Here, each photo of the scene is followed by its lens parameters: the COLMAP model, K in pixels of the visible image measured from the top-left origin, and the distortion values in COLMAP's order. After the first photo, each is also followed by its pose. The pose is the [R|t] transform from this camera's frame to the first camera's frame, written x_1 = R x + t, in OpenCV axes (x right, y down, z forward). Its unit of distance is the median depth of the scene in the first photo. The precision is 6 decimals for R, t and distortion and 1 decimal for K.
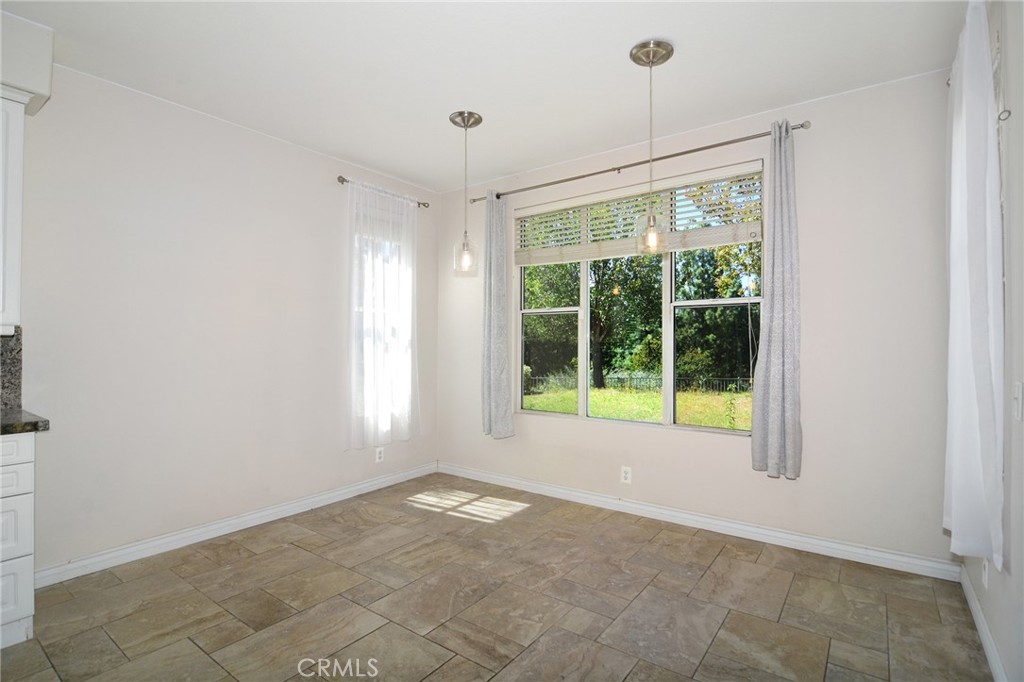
lens RADIAL K [[495.7, 0, 515.3], [0, 495.7, 341.1], [0, 0, 1]] dist [-0.010177, -0.002829]
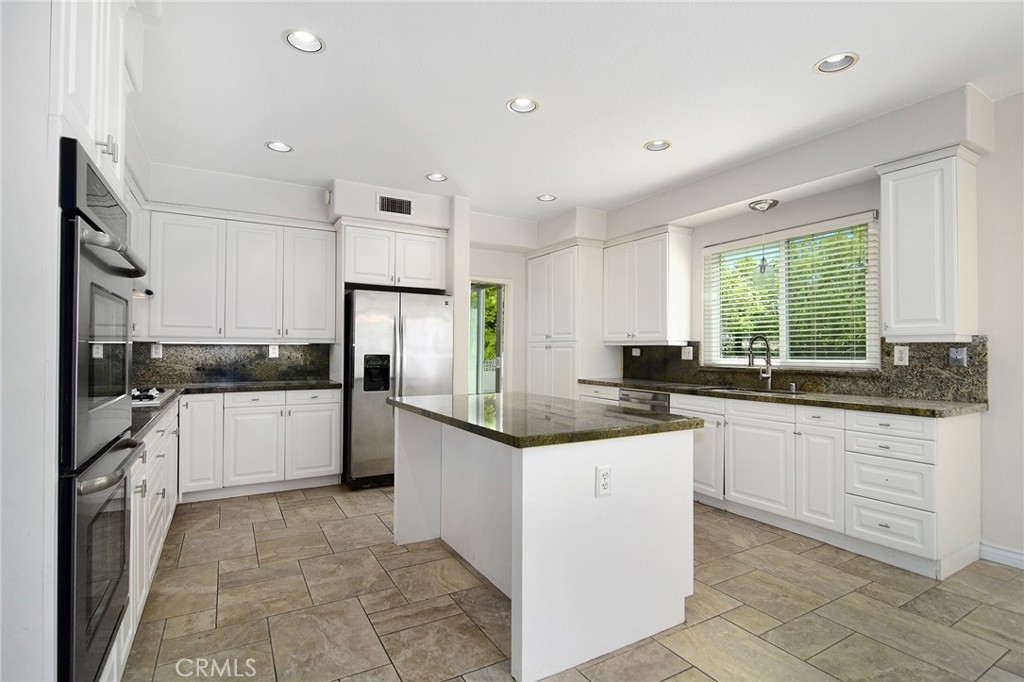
lens RADIAL K [[495.7, 0, 514.2], [0, 495.7, 344.2], [0, 0, 1]] dist [-0.010177, -0.002829]
pose [[-0.394682, -0.006999, -0.918791, 0.535144], [0.007337, 0.999915, -0.010769, -0.001623], [0.918788, -0.010992, -0.394597, 0.417894]]
